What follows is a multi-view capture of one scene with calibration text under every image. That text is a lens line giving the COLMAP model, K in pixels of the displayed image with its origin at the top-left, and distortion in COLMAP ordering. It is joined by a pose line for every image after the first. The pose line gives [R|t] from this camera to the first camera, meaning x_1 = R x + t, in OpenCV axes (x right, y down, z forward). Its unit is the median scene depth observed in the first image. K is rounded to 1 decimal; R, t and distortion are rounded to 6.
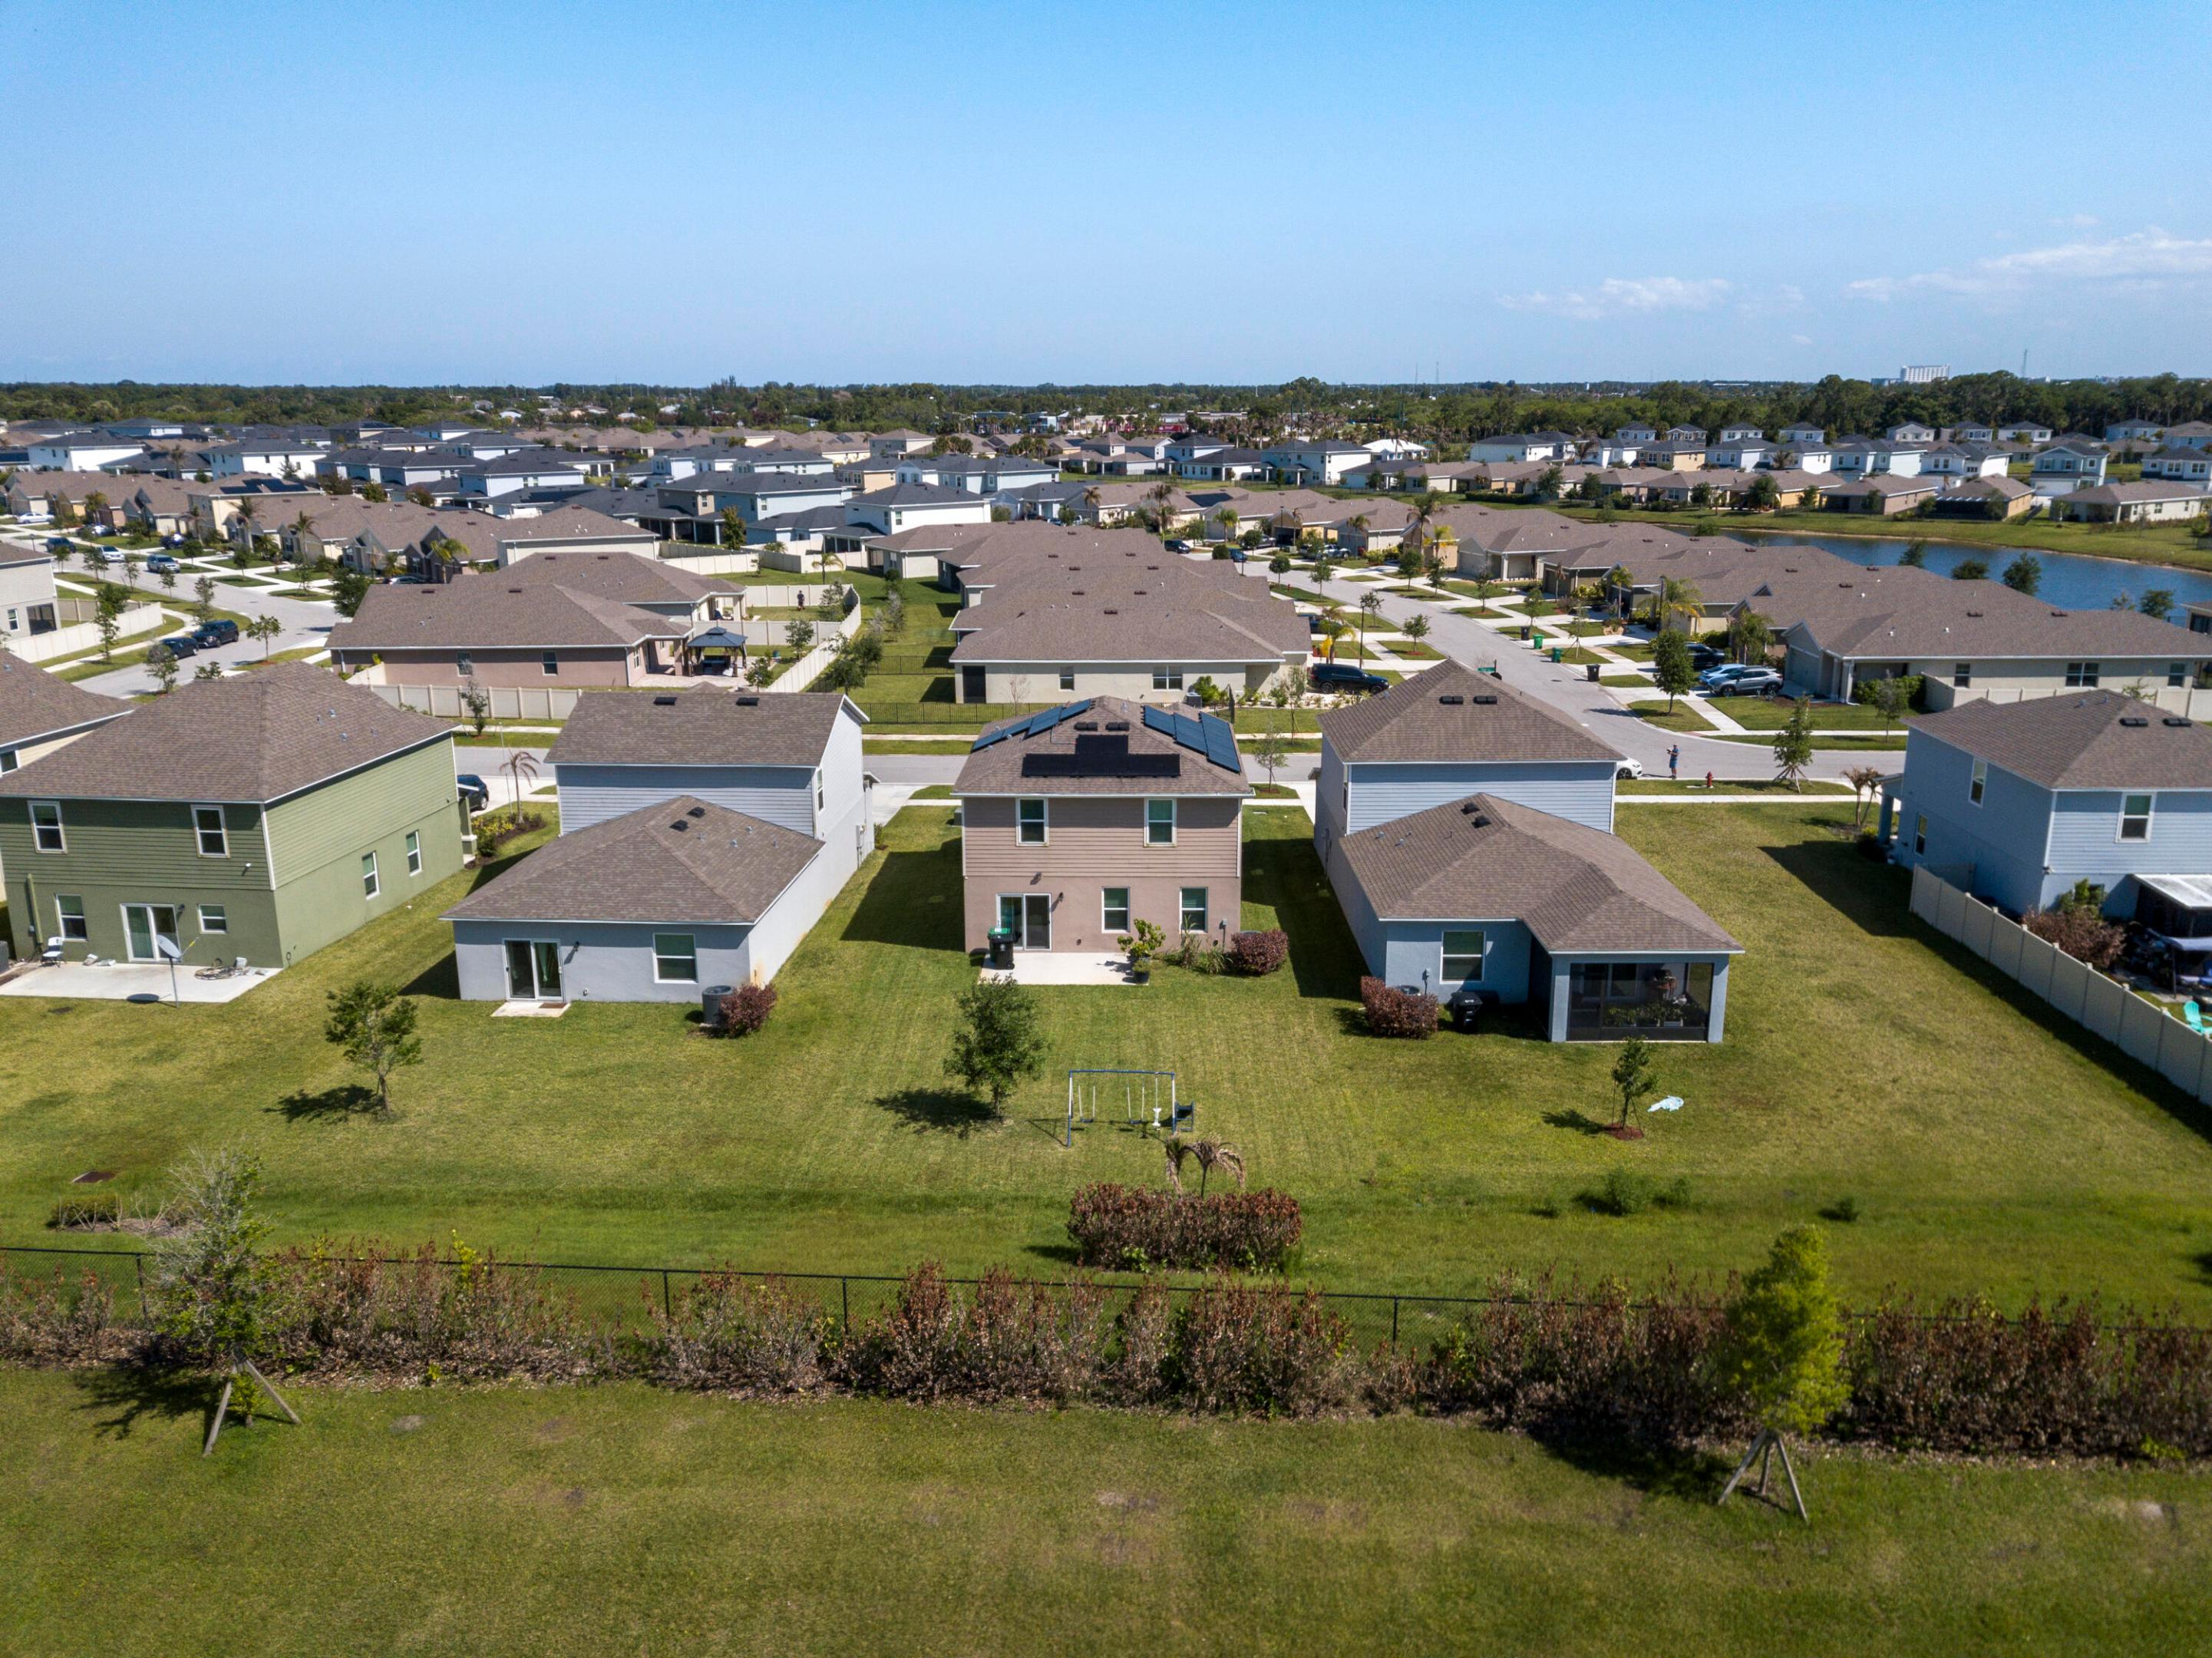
lens RADIAL K [[1705.4, 0, 1106.0], [0, 1705.4, 829.0], [0, 0, 1]] dist [0.017797, 0.006723]
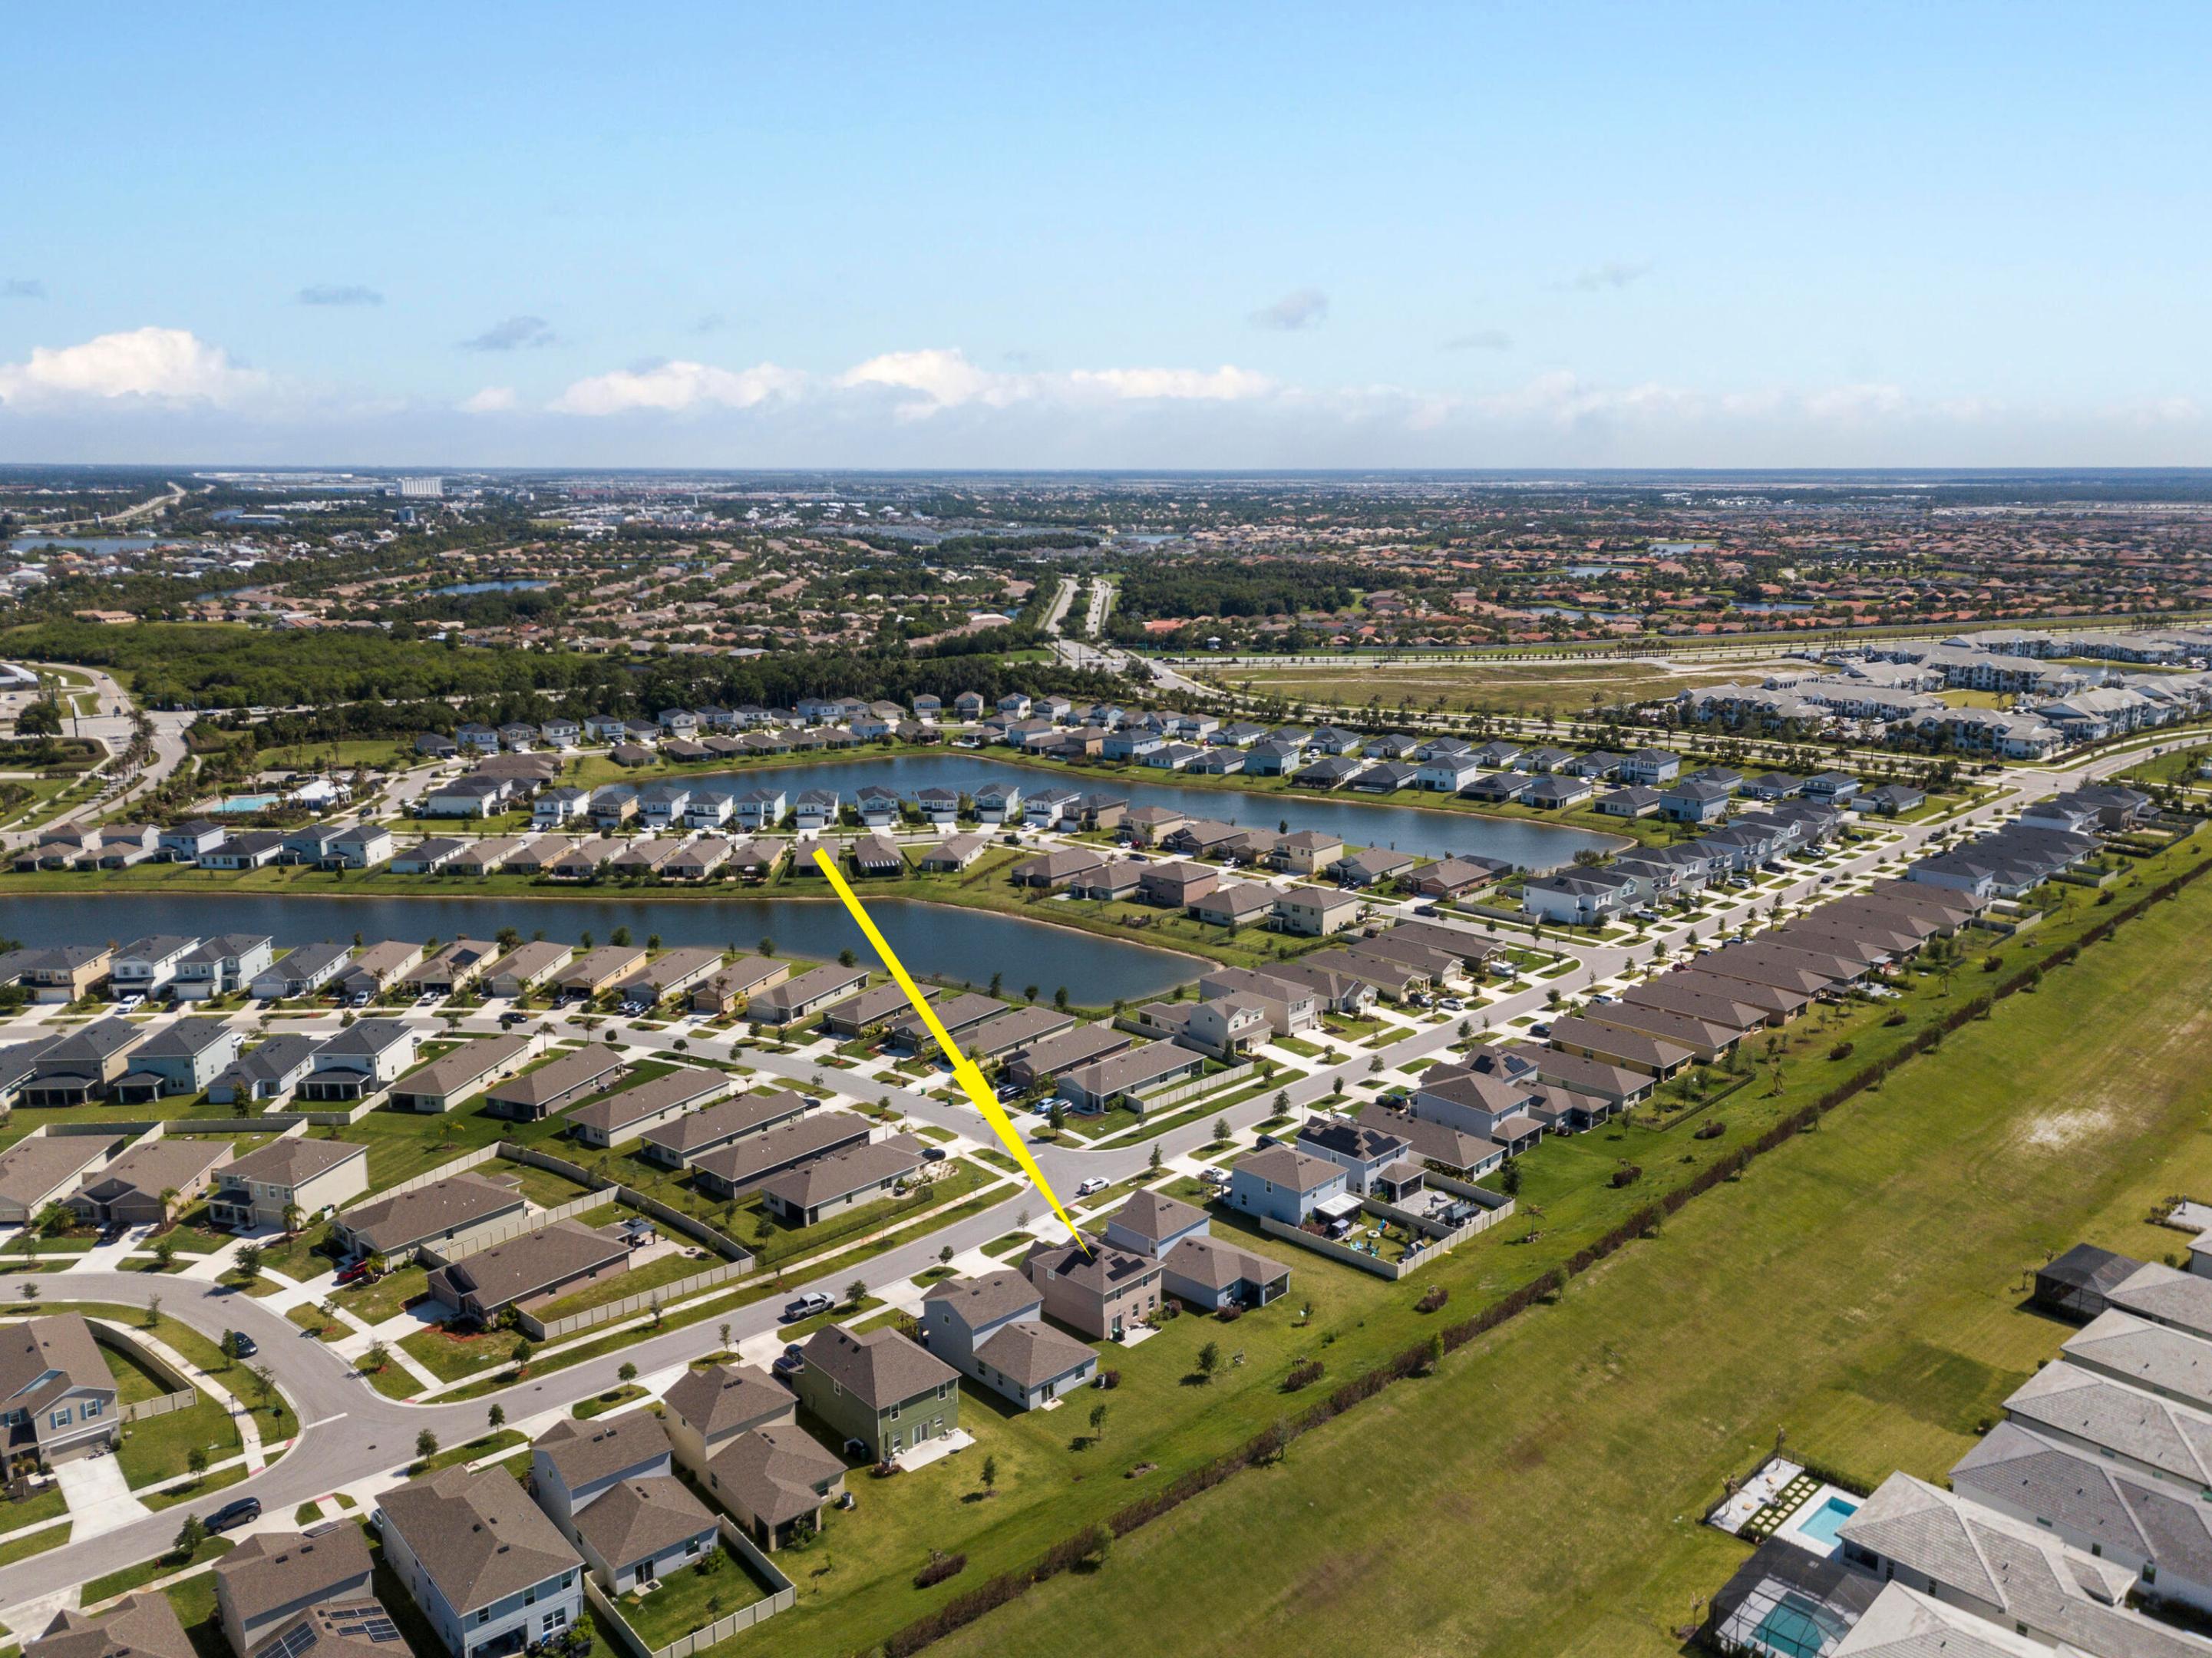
lens RADIAL K [[1725.9, 0, 1110.6], [0, 1725.9, 794.4], [0, 0, 1]] dist [0.001324, 0.003377]
pose [[0.672695, -0.137746, 0.726986, -2.348531], [0.184334, 0.982739, 0.015637, -1.008836], [-0.716591, 0.123489, 0.686475, -1.406860]]
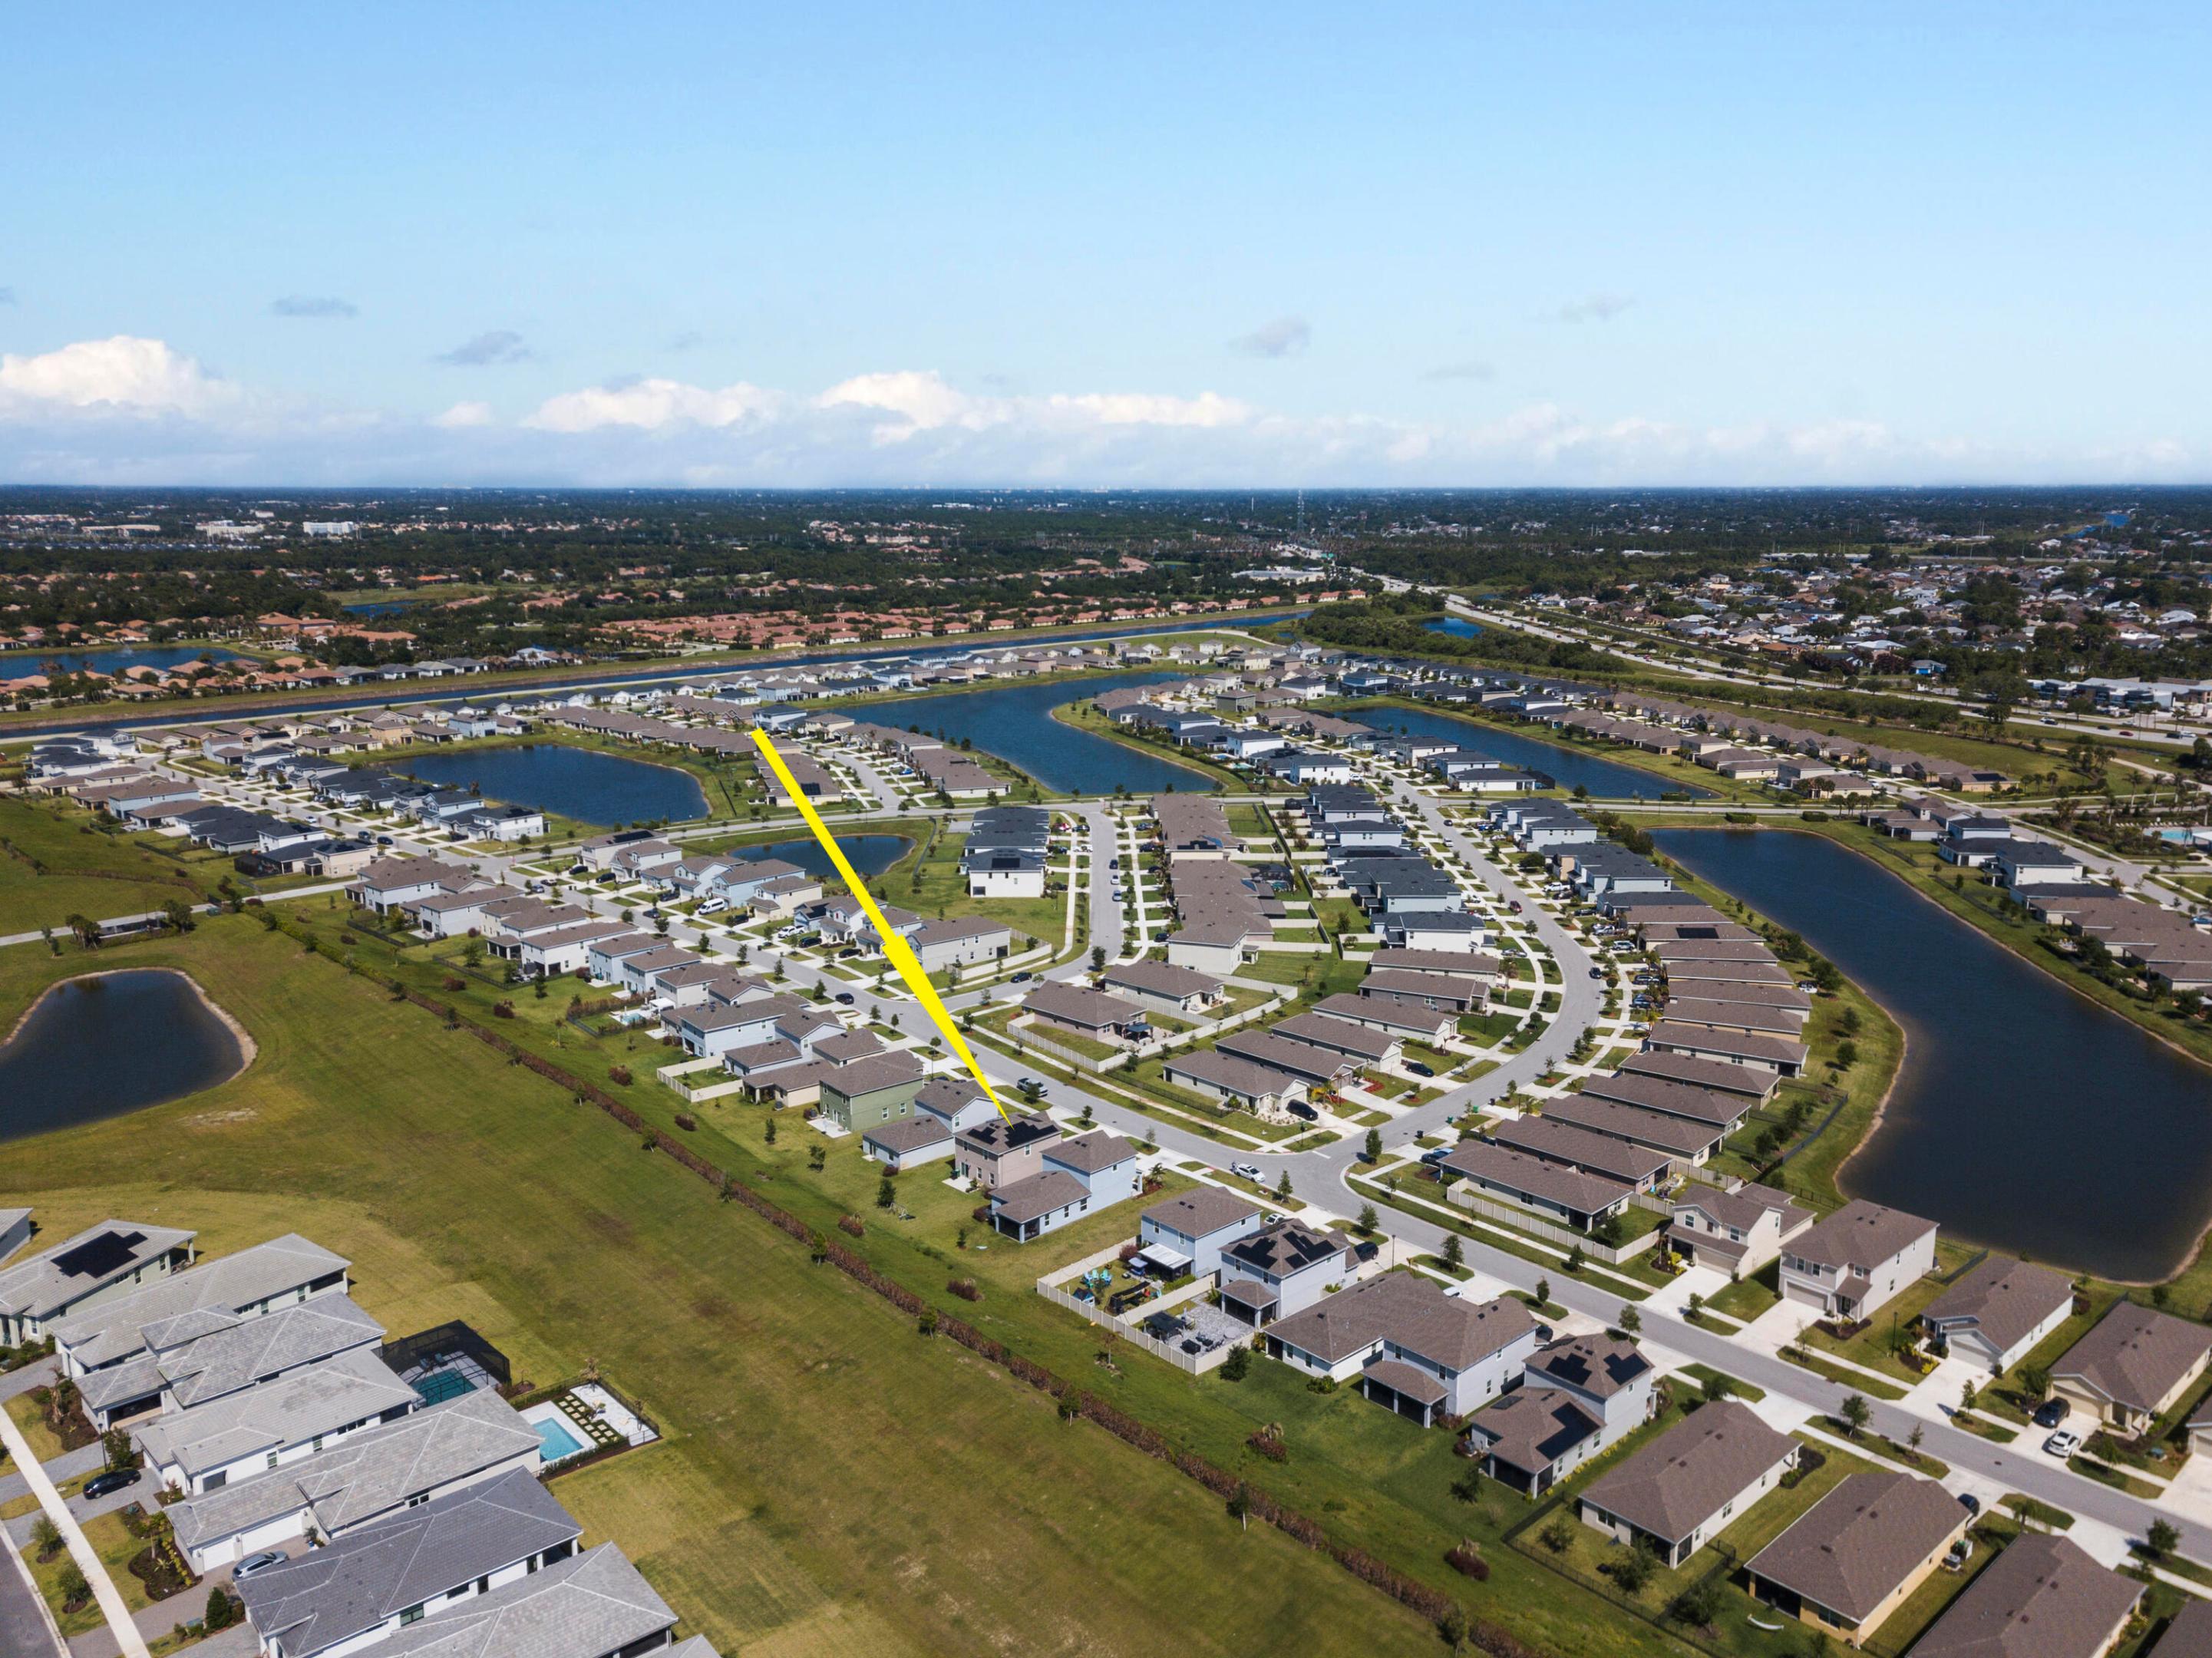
lens RADIAL K [[1705.4, 0, 1106.0], [0, 1705.4, 829.0], [0, 0, 1]] dist [0.017797, 0.006723]
pose [[0.704215, 0.146823, -0.694640, 2.926558], [-0.180667, 0.983235, 0.024664, -0.917624], [0.686616, 0.108130, 0.718935, -1.811211]]
